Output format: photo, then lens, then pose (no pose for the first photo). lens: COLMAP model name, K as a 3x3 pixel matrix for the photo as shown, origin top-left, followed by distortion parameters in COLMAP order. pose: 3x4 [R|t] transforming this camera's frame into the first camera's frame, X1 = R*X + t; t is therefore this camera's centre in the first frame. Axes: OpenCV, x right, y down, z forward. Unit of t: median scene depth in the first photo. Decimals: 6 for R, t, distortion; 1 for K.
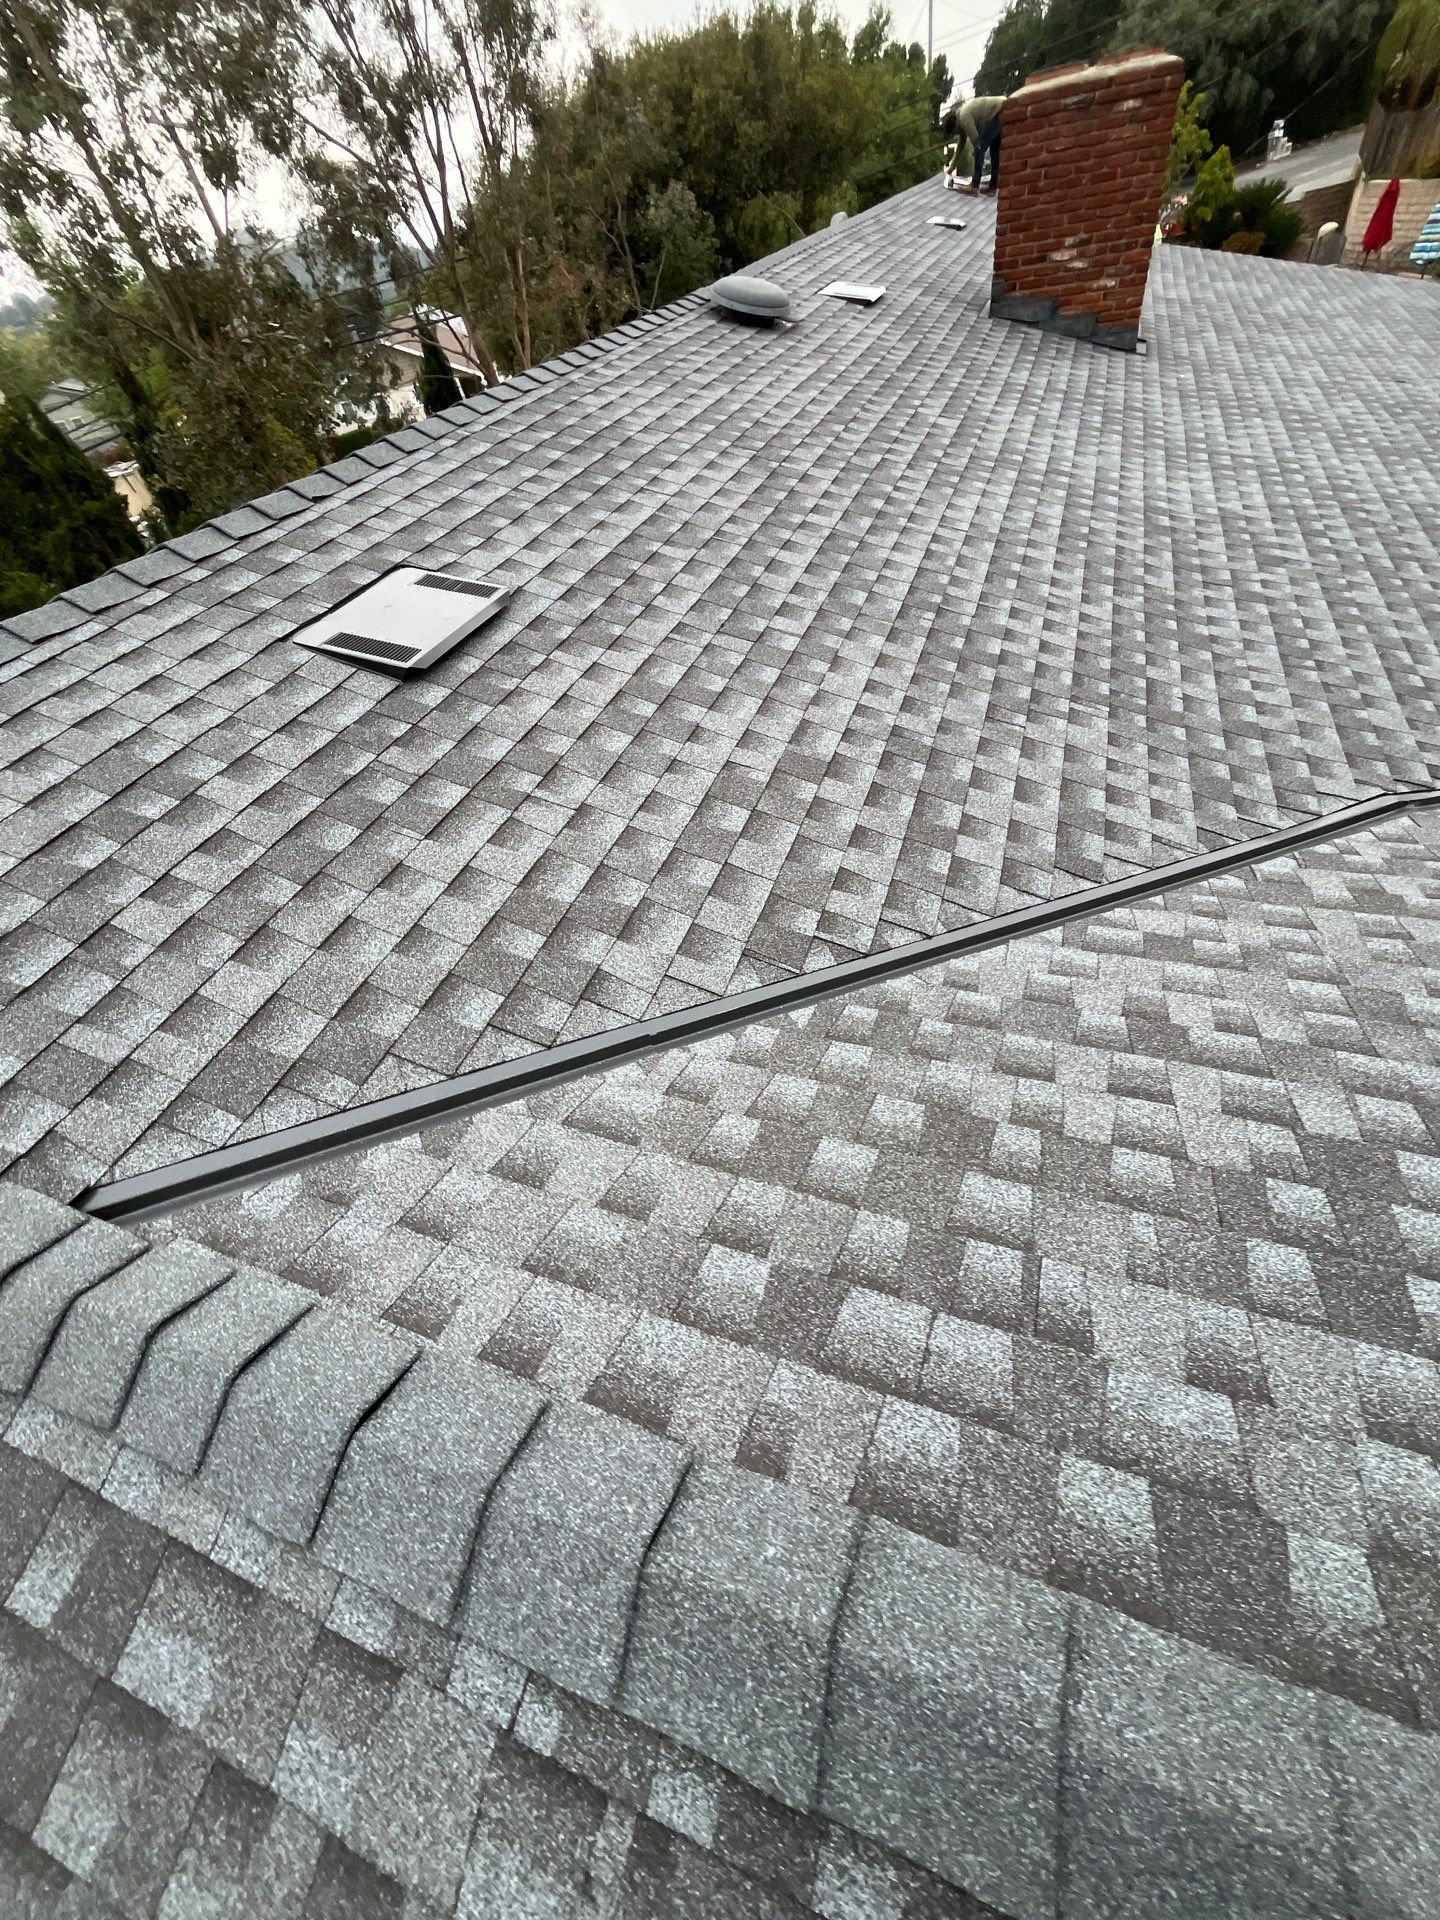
lens RADIAL K [[783.5, 0, 716.8], [0, 783.5, 958.2], [0, 0, 1]] dist [0.000134, 0.000105]
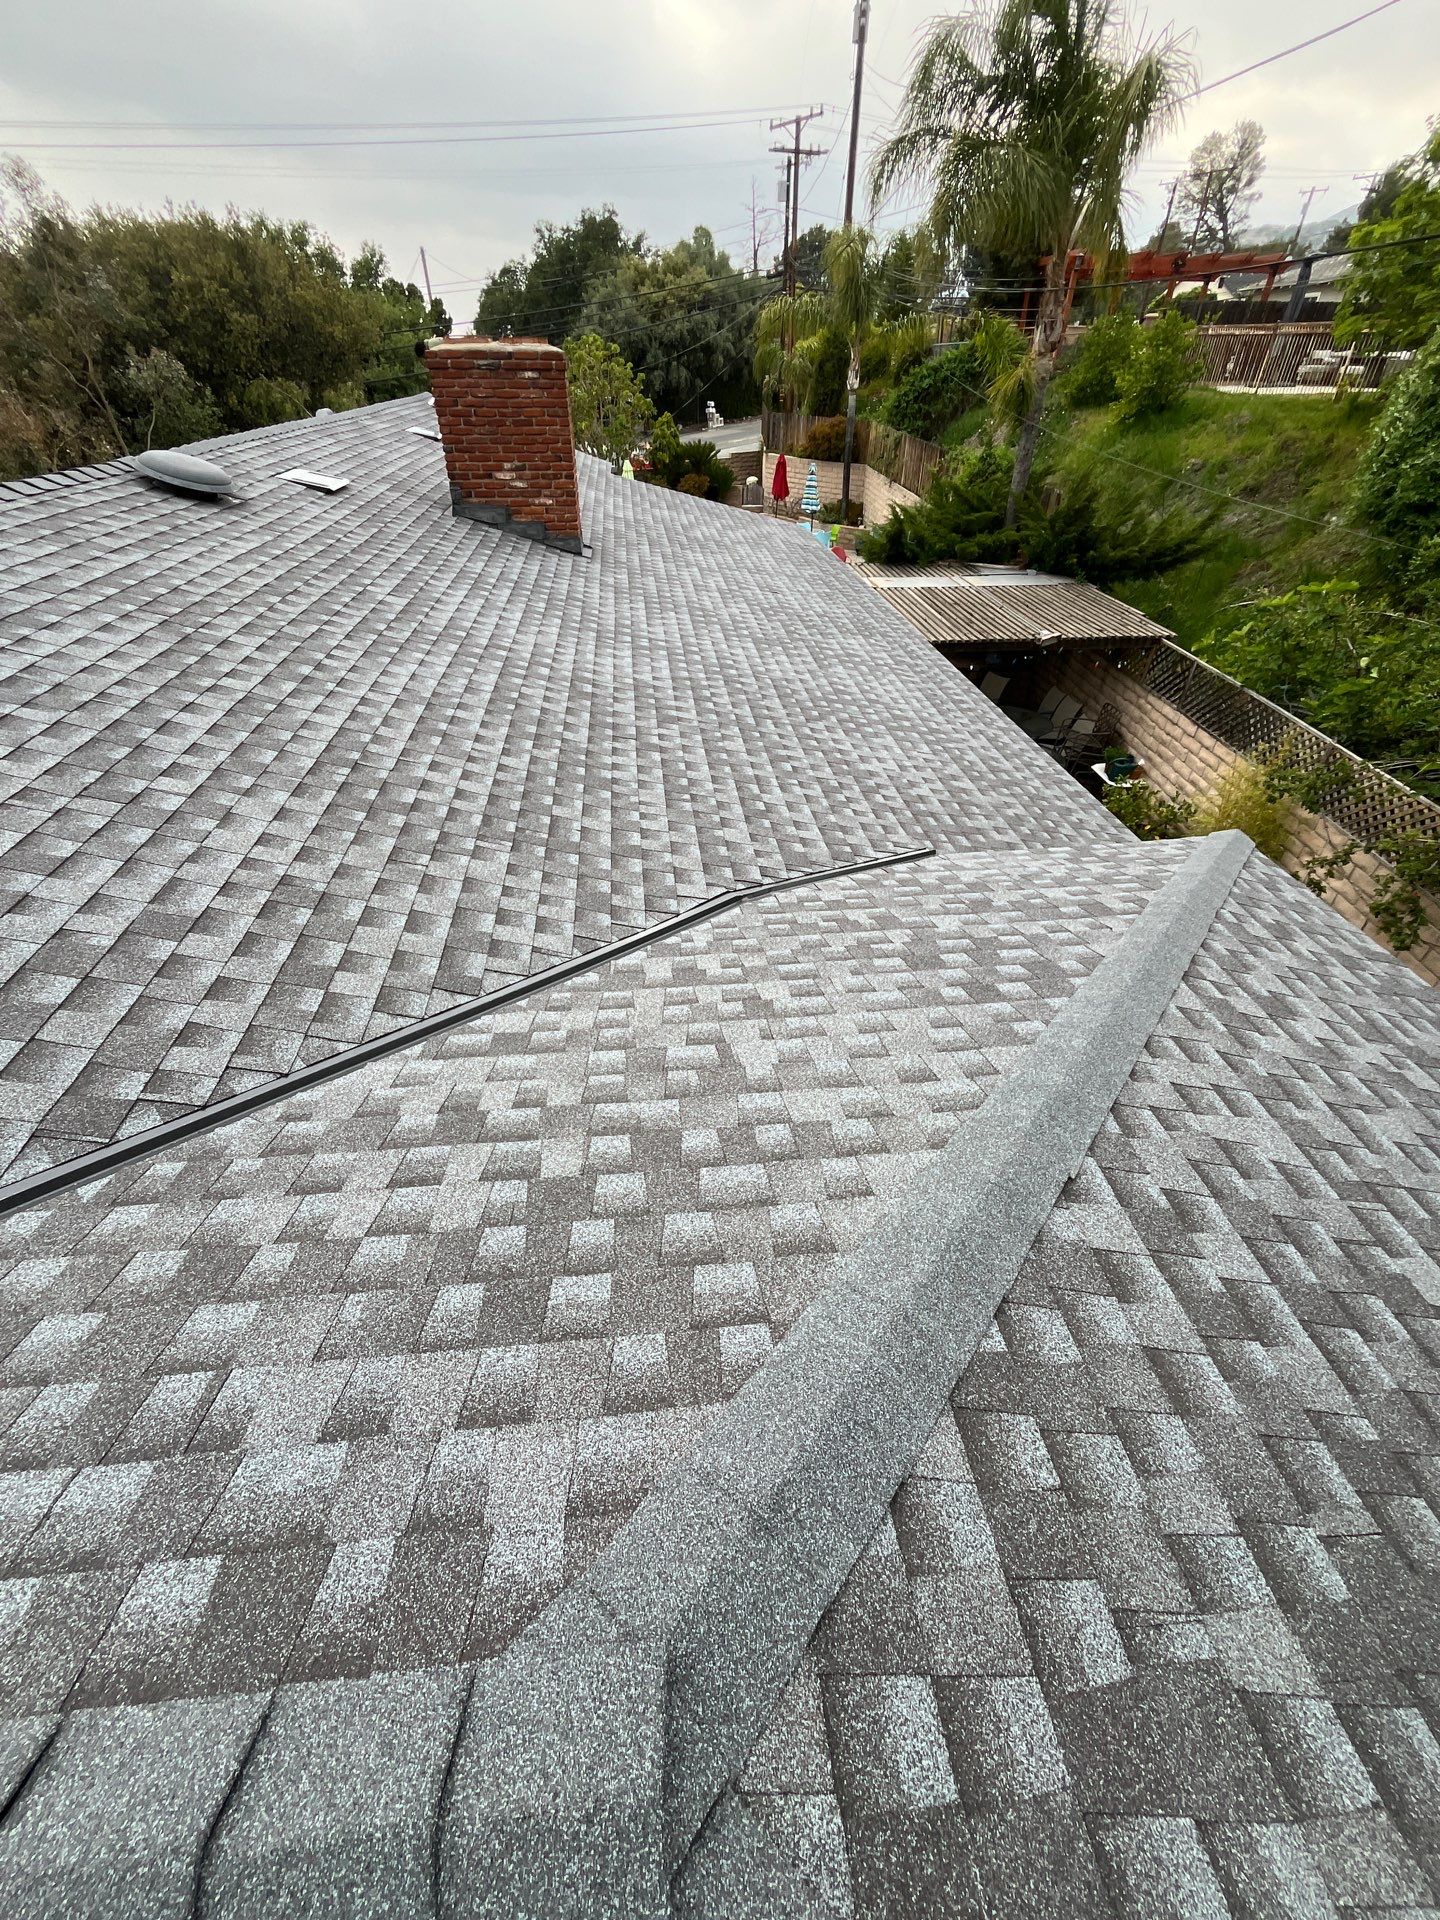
lens RADIAL K [[783.5, 0, 718.4], [0, 783.5, 959.0], [0, 0, 1]] dist [0.000134, 0.000105]
pose [[0.888143, -0.135494, 0.439140, 0.194202], [0.204417, 0.972290, -0.113431, 0.032092], [-0.411602, 0.190511, 0.891229, -0.096981]]
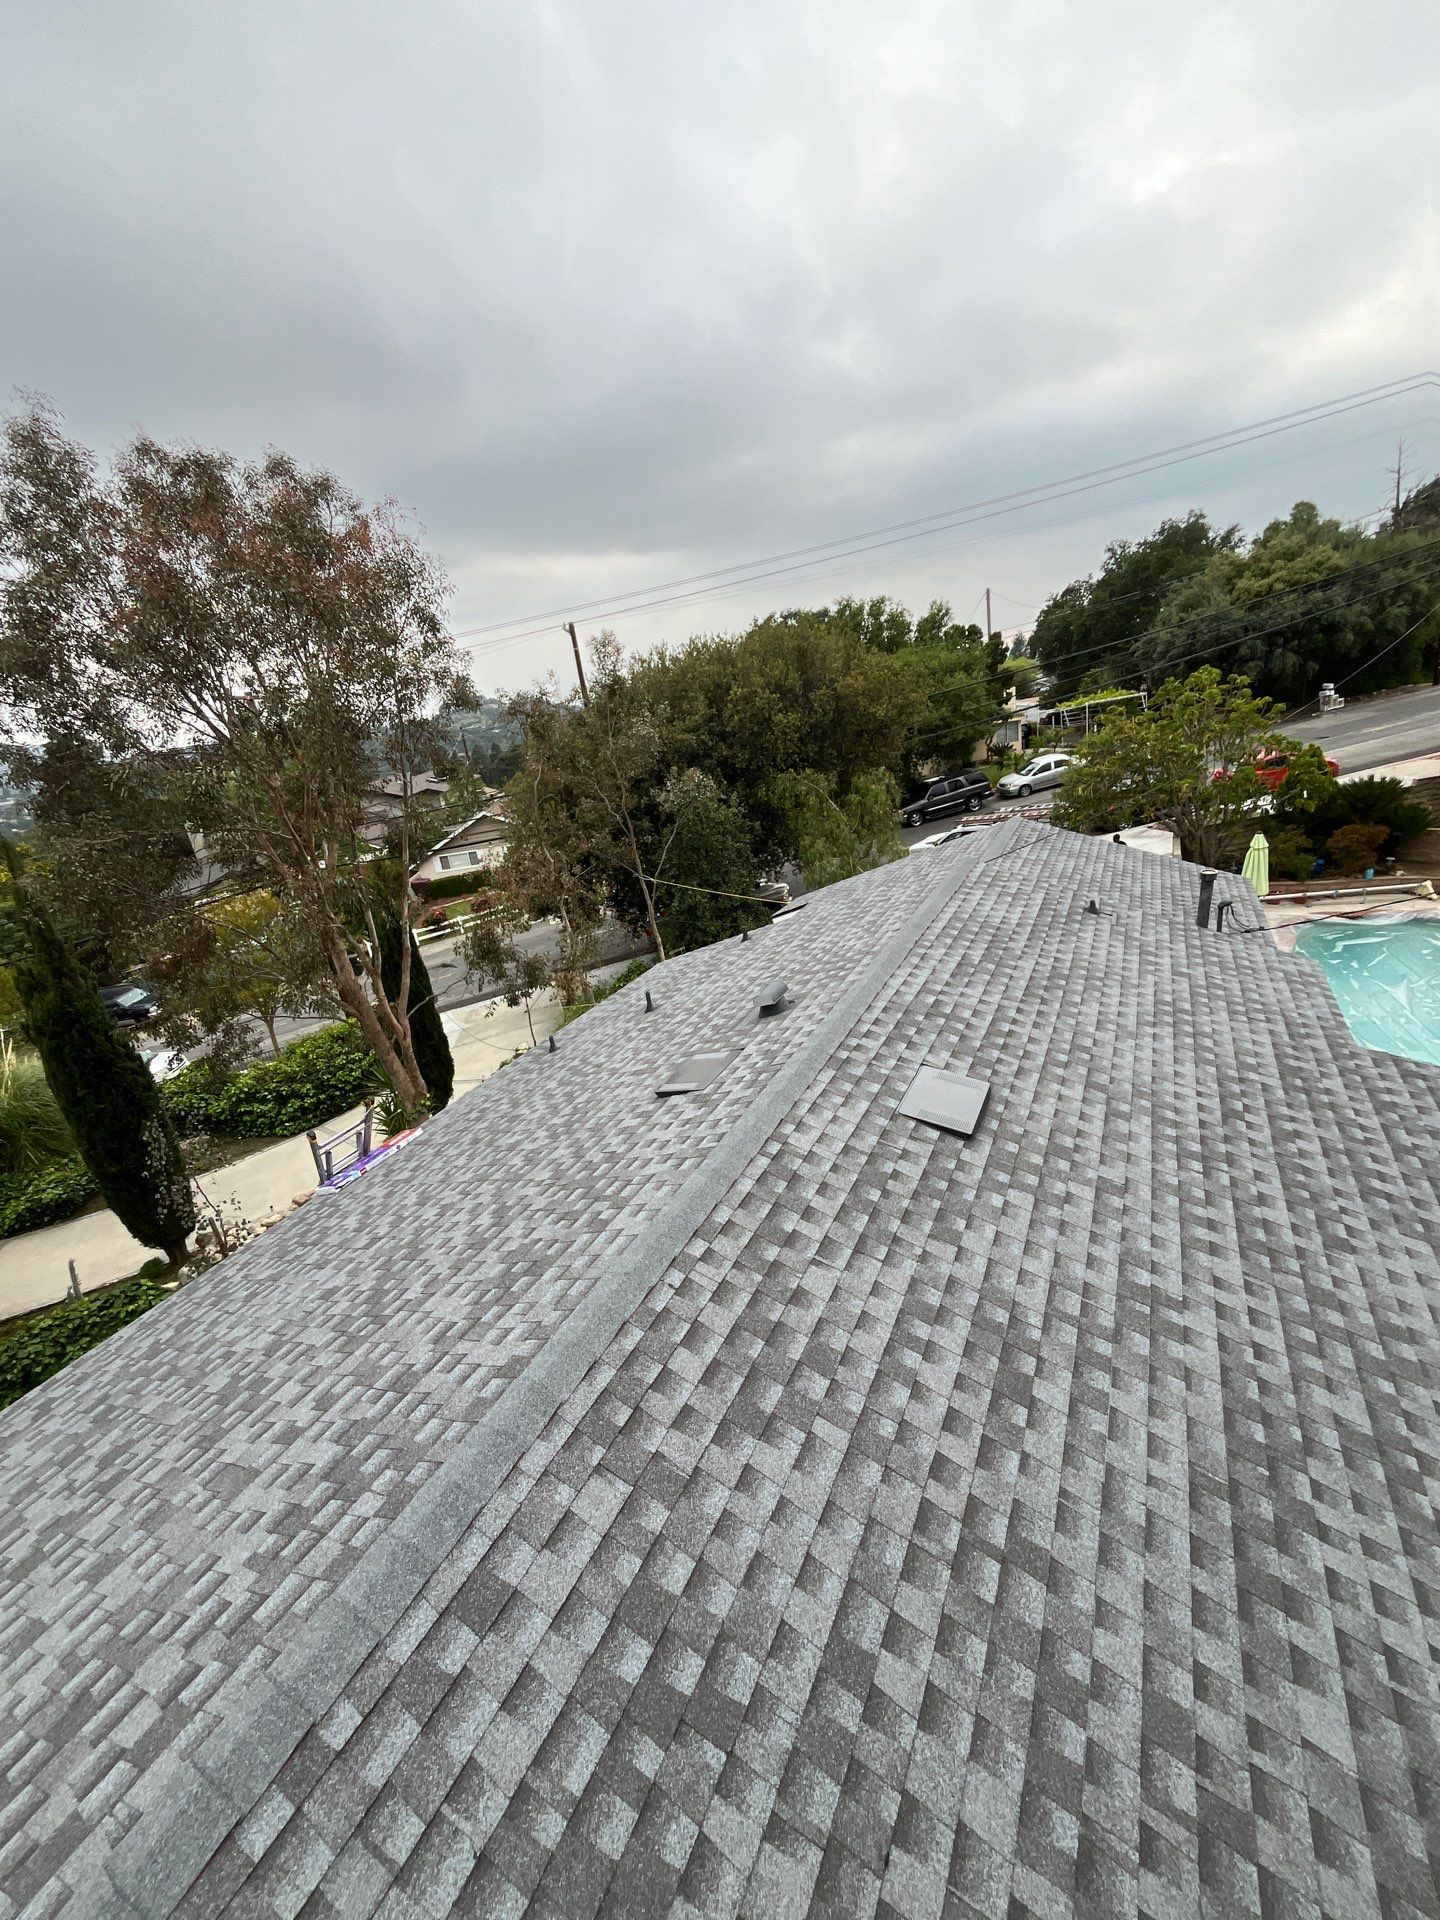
lens RADIAL K [[783.5, 0, 719.3], [0, 783.5, 961.6], [0, 0, 1]] dist [0.000134, 0.000105]
pose [[0.990823, 0.061793, -0.120212, 0.583753], [-0.106239, 0.905876, -0.410002, -2.274632], [0.083562, 0.419011, 0.904128, 1.447771]]
